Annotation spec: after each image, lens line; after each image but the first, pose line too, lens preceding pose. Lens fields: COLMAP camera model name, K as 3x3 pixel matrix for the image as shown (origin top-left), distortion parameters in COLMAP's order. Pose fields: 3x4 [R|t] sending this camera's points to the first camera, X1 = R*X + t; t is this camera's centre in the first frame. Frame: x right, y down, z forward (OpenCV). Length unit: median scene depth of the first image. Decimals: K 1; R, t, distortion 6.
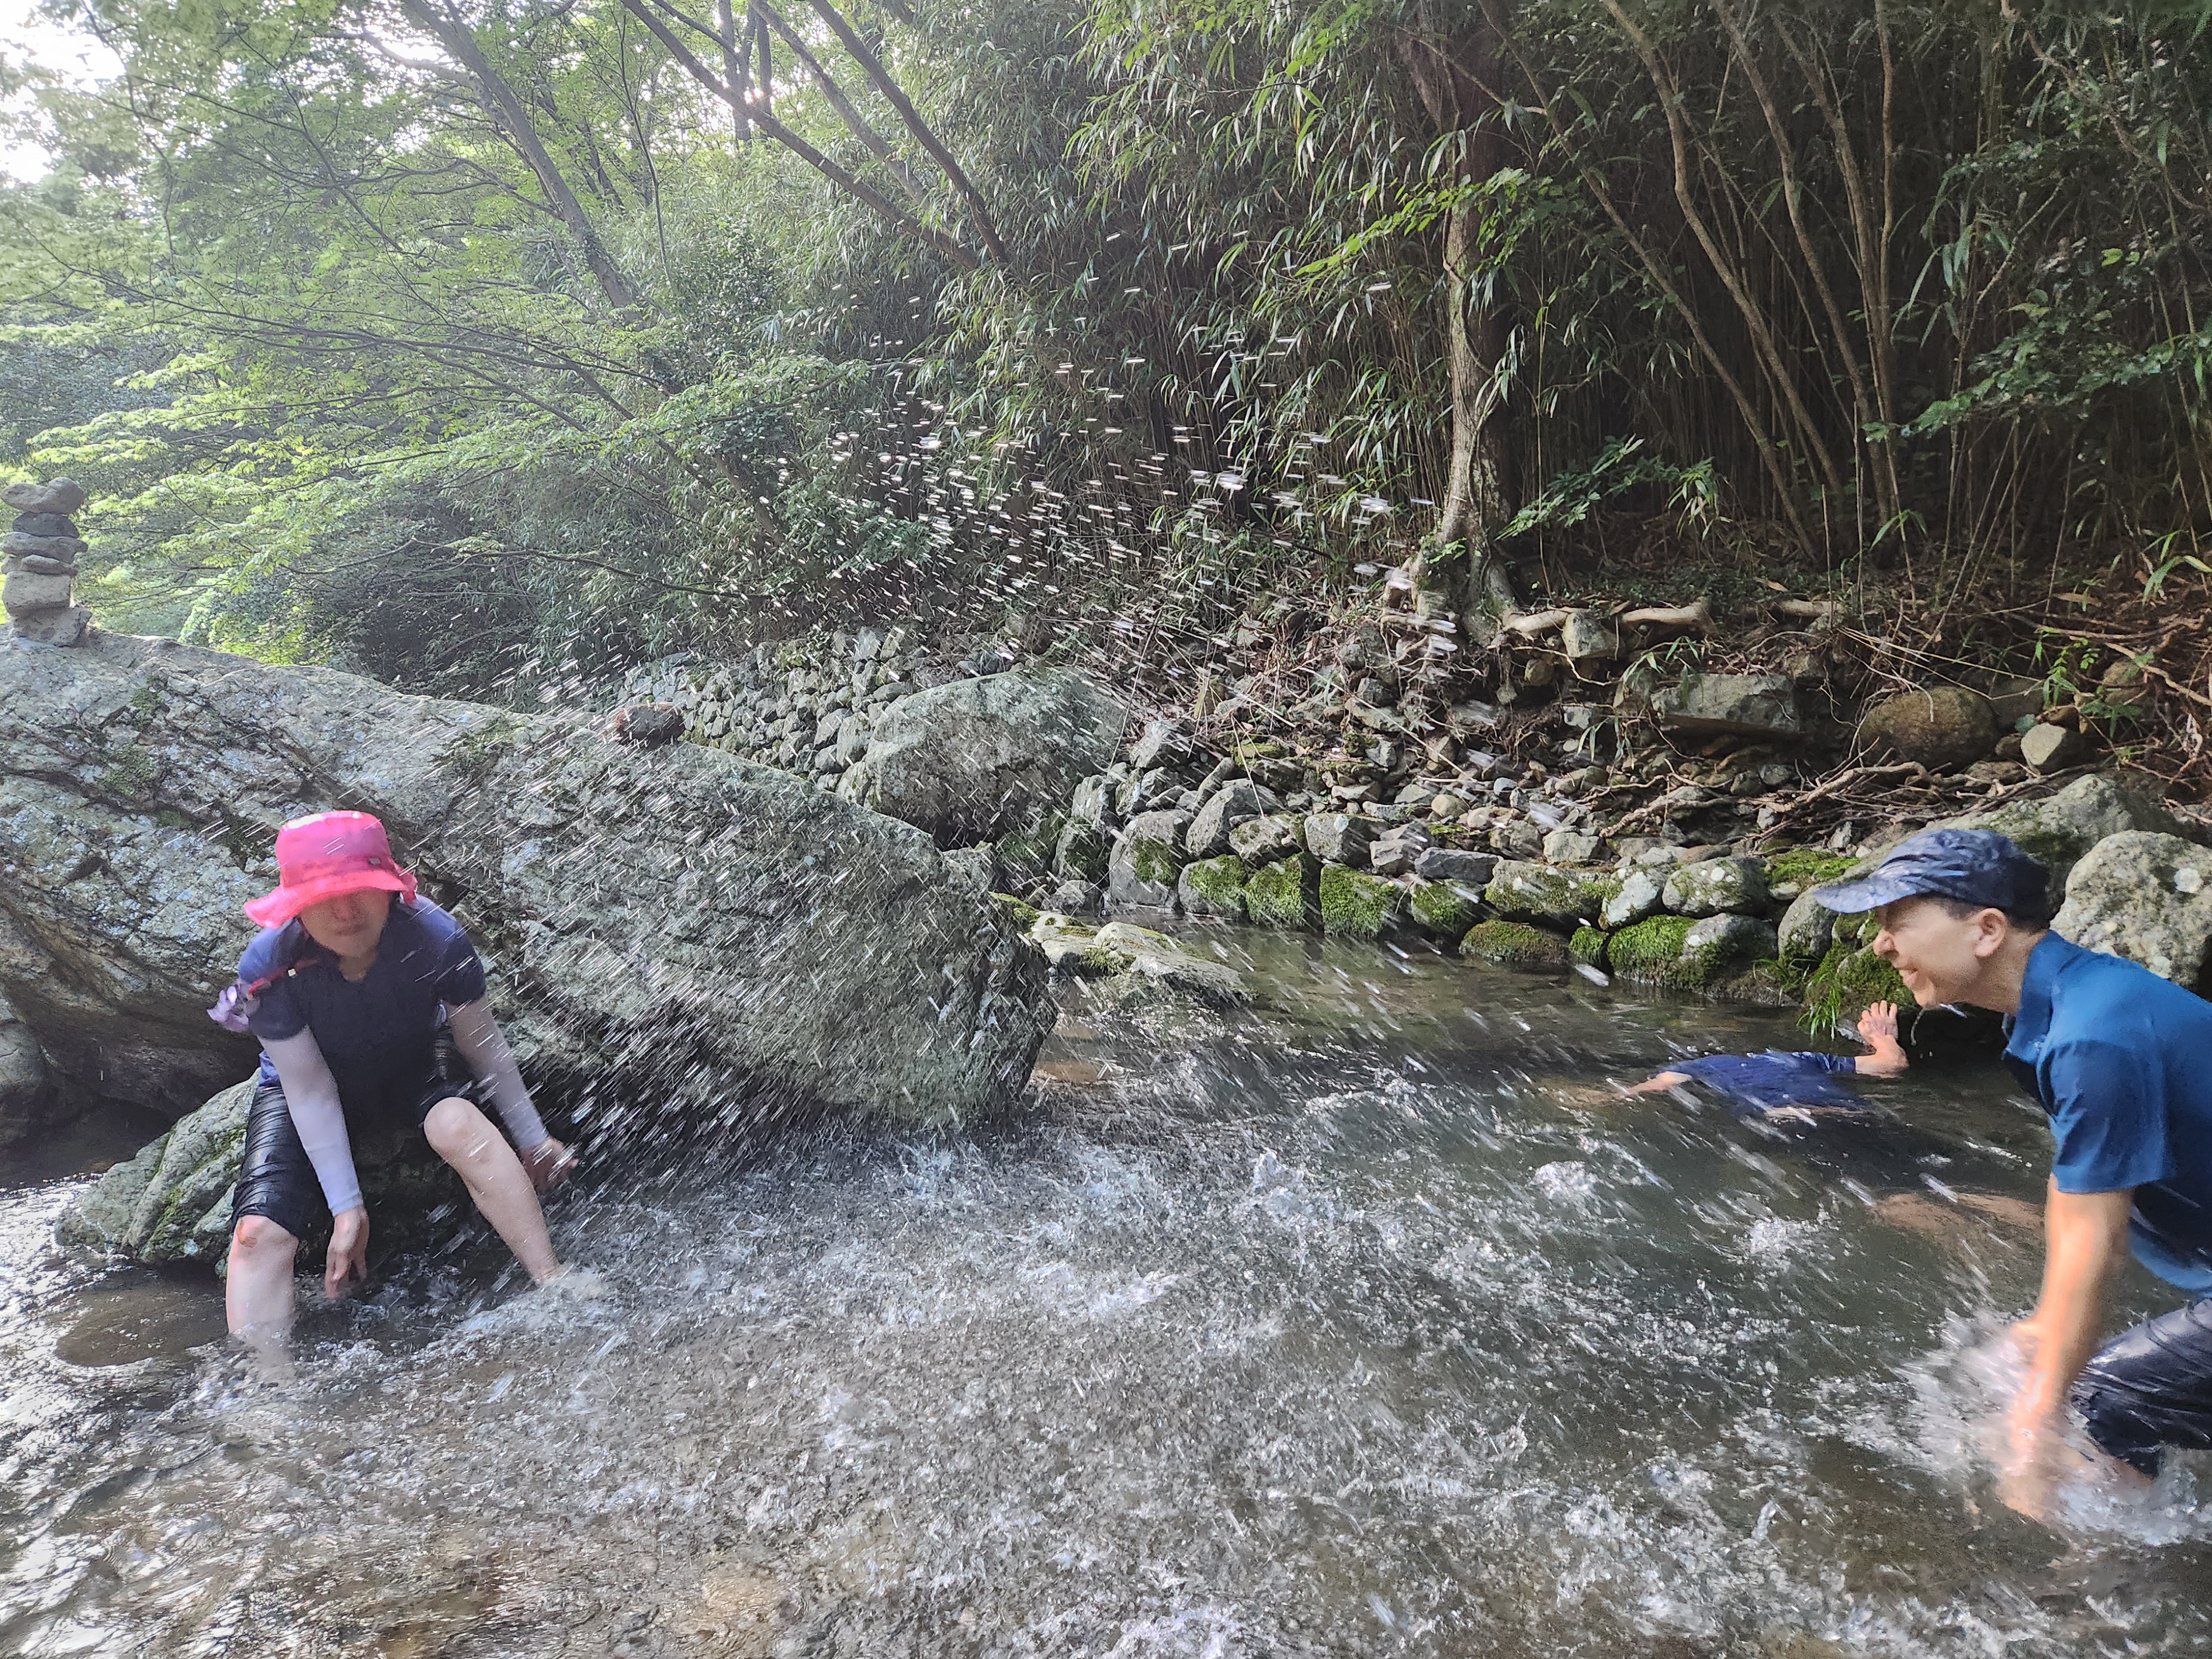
lens RADIAL K [[1457.1, 0, 1098.5], [0, 1457.1, 827.7], [0, 0, 1]] dist [0.098698, -0.077717]
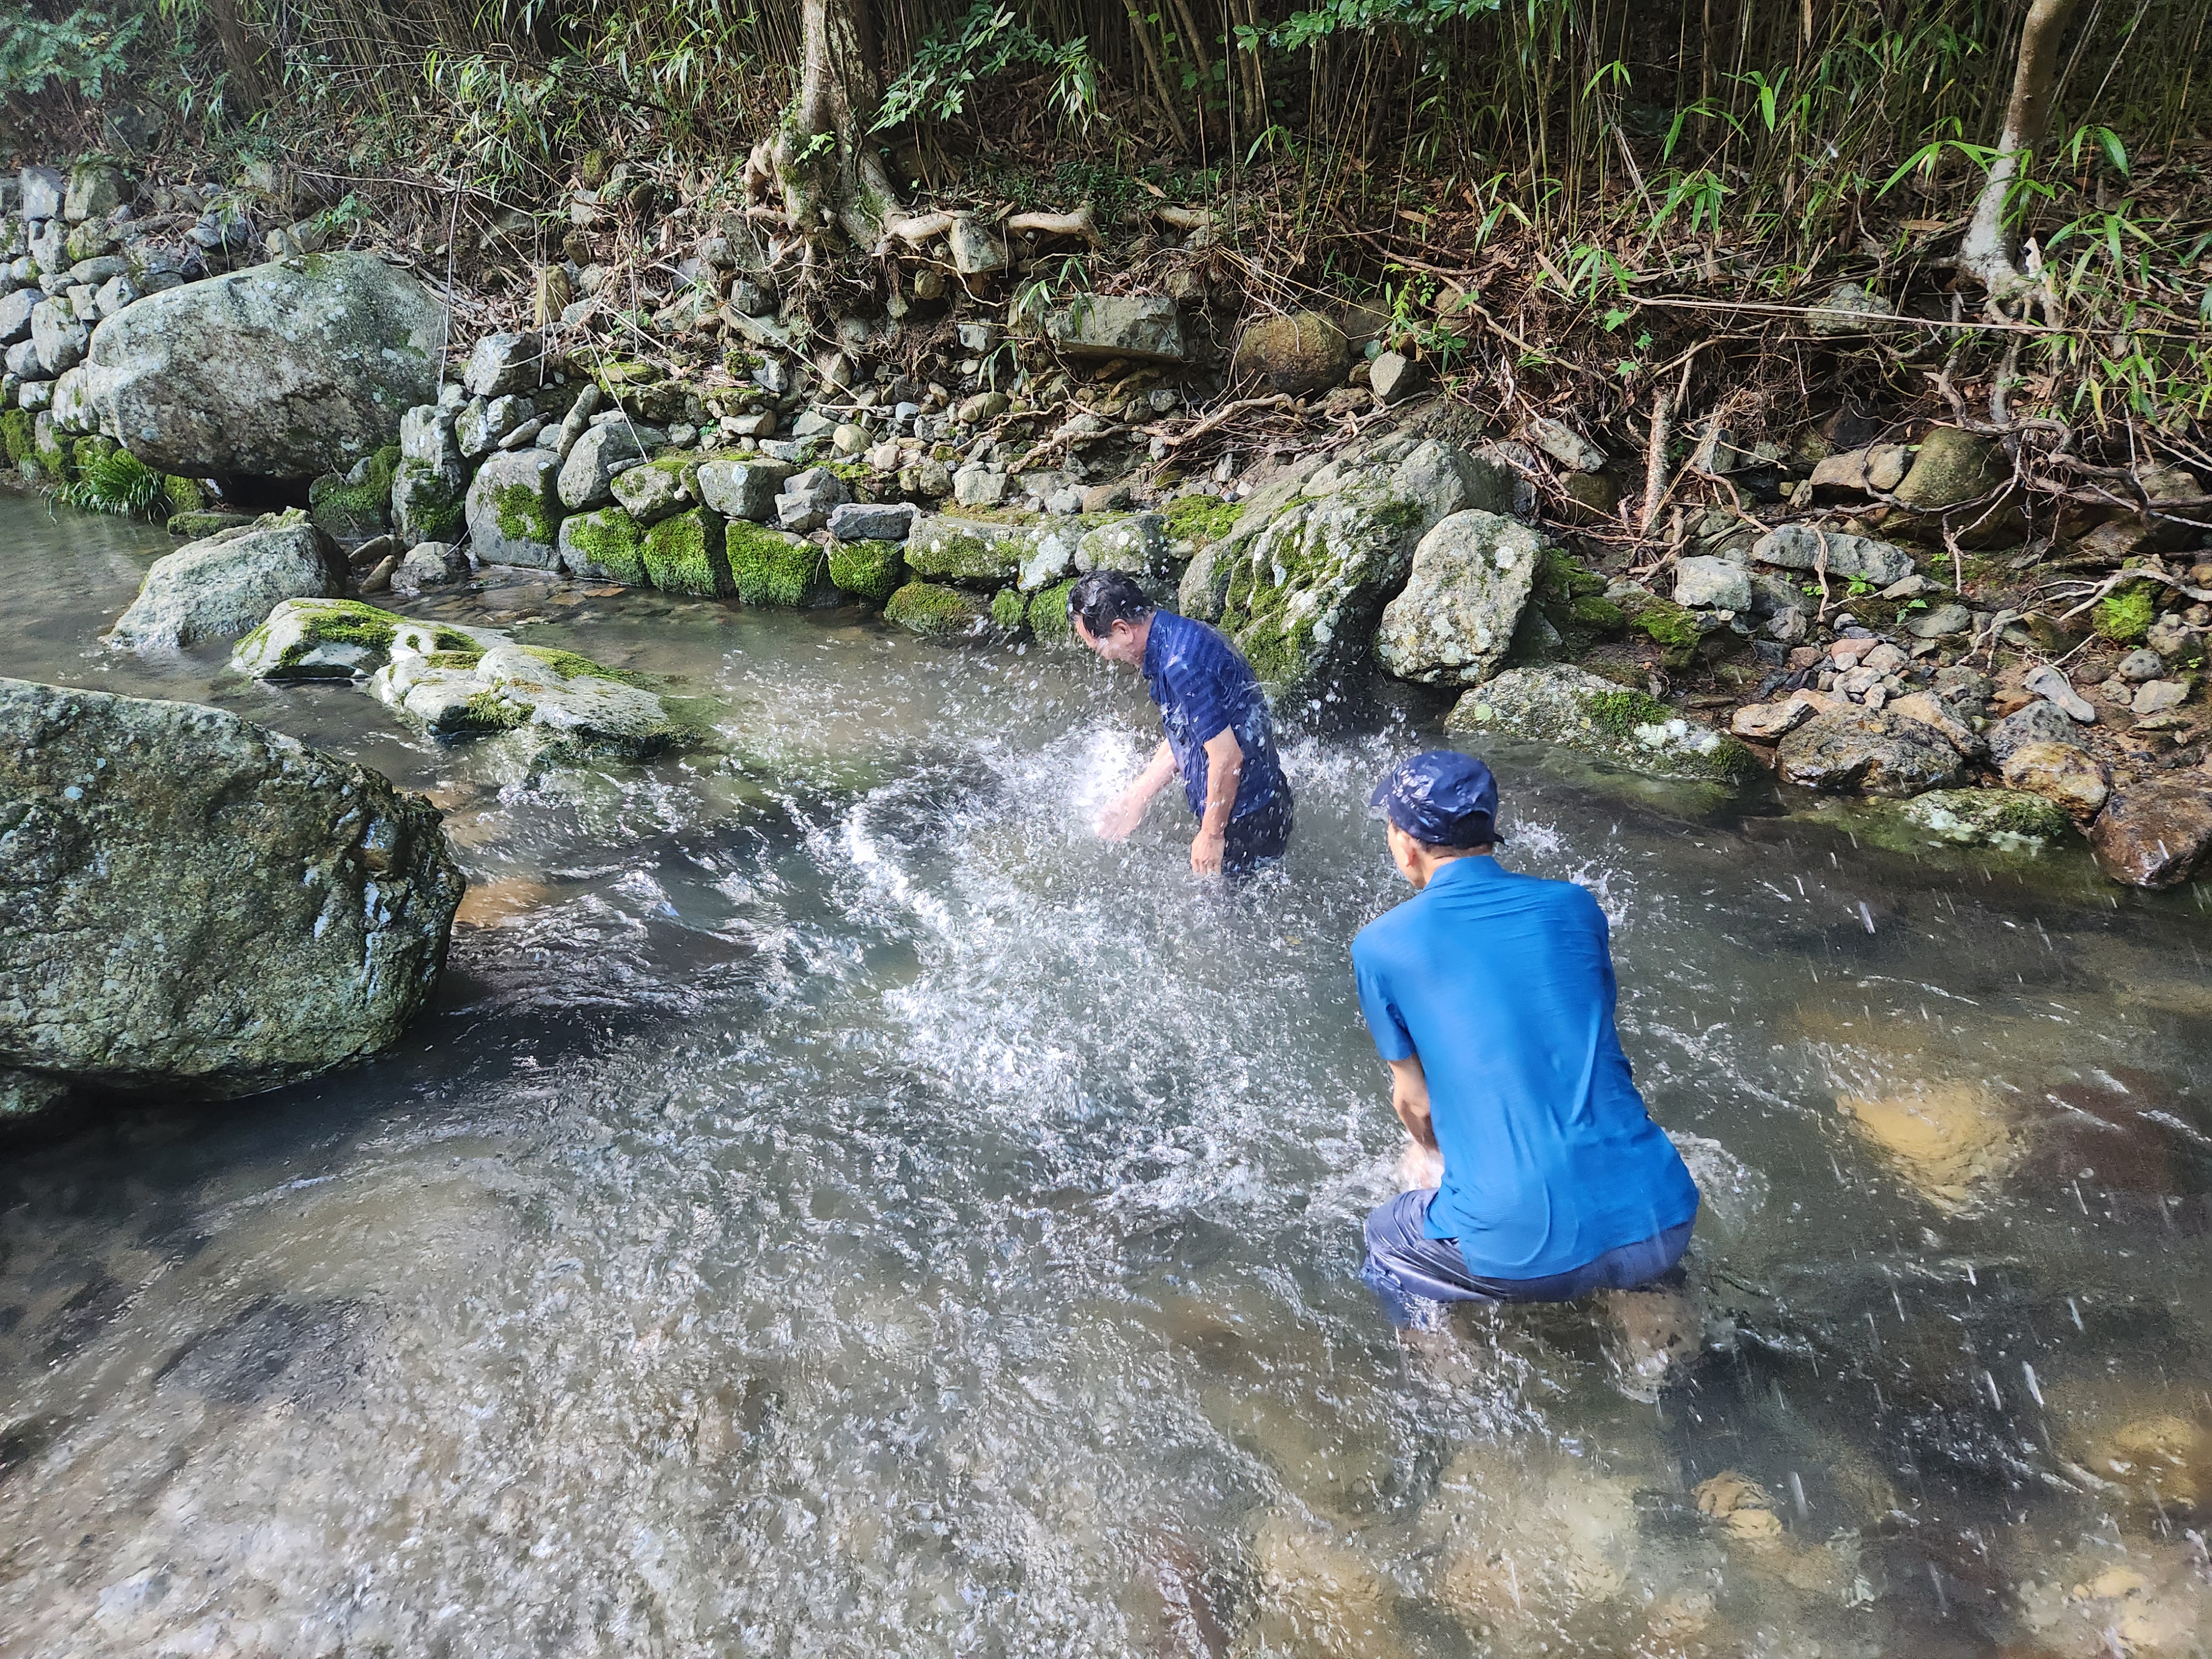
lens RADIAL K [[1457.1, 0, 1098.5], [0, 1457.1, 827.7], [0, 0, 1]] dist [0.098698, -0.077717]
pose [[0.916537, -0.188571, 0.352706, 0.007139], [0.056596, 0.934150, 0.352364, -0.109466], [-0.395926, -0.302993, 0.866855, 0.056161]]
